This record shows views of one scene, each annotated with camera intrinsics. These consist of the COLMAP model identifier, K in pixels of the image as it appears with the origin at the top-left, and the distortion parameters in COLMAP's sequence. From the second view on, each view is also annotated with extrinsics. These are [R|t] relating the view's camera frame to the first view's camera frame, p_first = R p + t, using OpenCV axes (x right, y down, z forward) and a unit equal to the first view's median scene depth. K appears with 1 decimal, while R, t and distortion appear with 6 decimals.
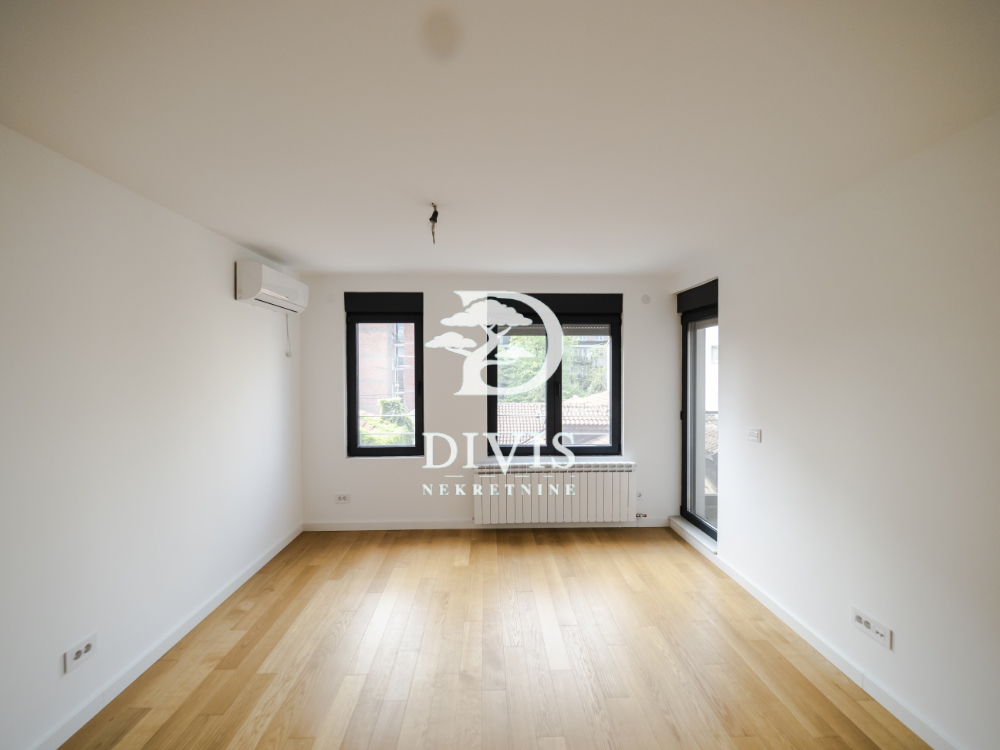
lens RADIAL K [[412.0, 0, 500.2], [0, 412.0, 373.9], [0, 0, 1]] dist [-0.008903, 0.000645]
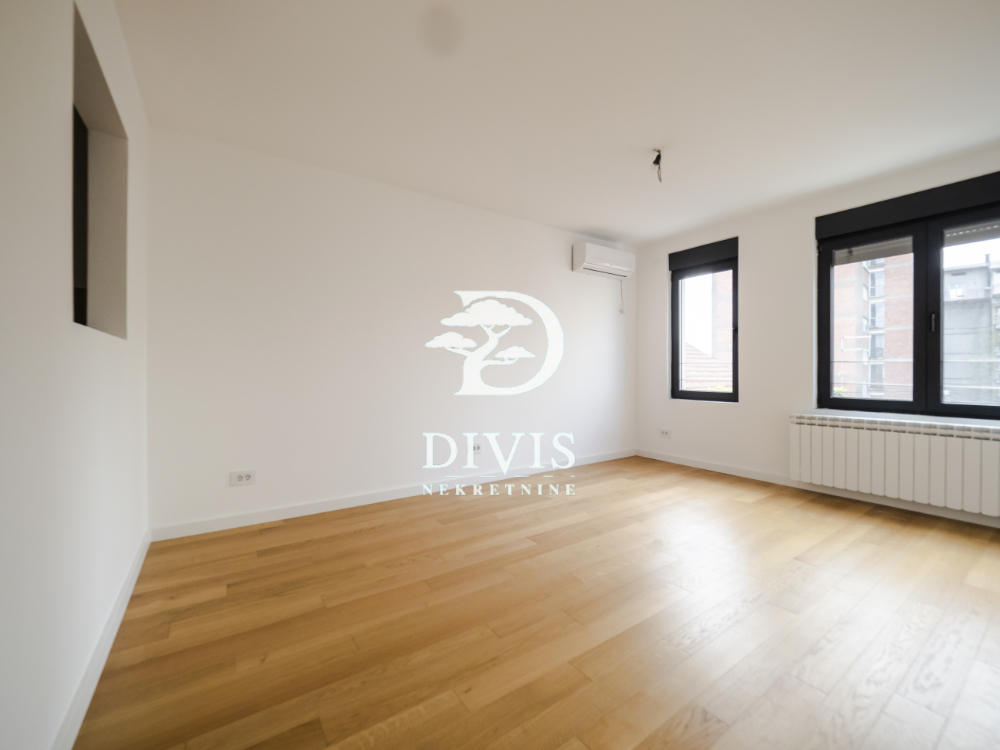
lens RADIAL K [[412.0, 0, 505.7], [0, 412.0, 373.1], [0, 0, 1]] dist [-0.008903, 0.000645]
pose [[0.551059, 0.010556, -0.834400, 0.332277], [-0.005717, 0.999944, 0.008874, 0.125587], [0.834447, -0.000120, 0.551088, -0.011185]]
